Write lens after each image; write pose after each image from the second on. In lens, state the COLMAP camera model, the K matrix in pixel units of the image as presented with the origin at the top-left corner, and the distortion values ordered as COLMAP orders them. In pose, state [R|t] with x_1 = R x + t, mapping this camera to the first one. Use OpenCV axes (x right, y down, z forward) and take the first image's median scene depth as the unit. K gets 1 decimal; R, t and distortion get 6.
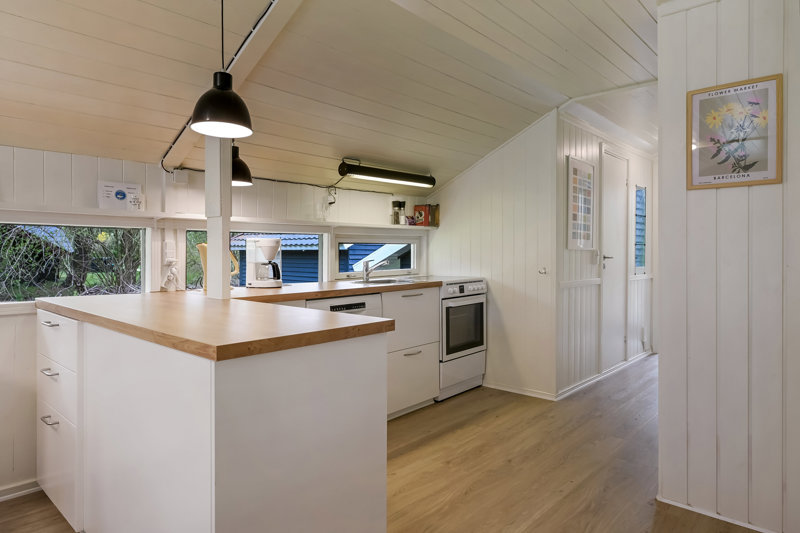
lens RADIAL K [[497.8, 0, 399.8], [0, 497.8, 263.3], [0, 0, 1]] dist [-0.002627, 0.000645]
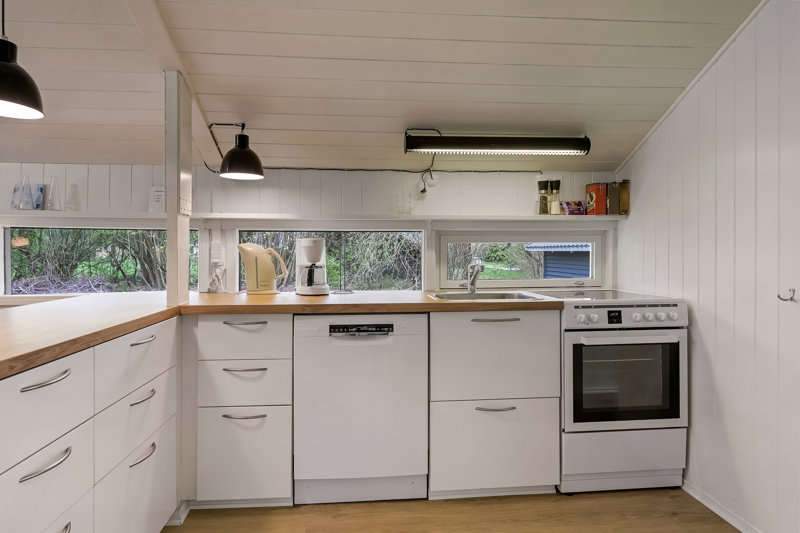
lens RADIAL K [[483.1, 0, 397.6], [0, 483.1, 253.2], [0, 0, 1]] dist [-0.001888, -0.000739]
pose [[0.730645, 0.003535, -0.682748, 0.318826], [-0.018769, 0.999713, -0.014910, -0.010437], [0.682500, 0.023709, 0.730501, 0.383894]]
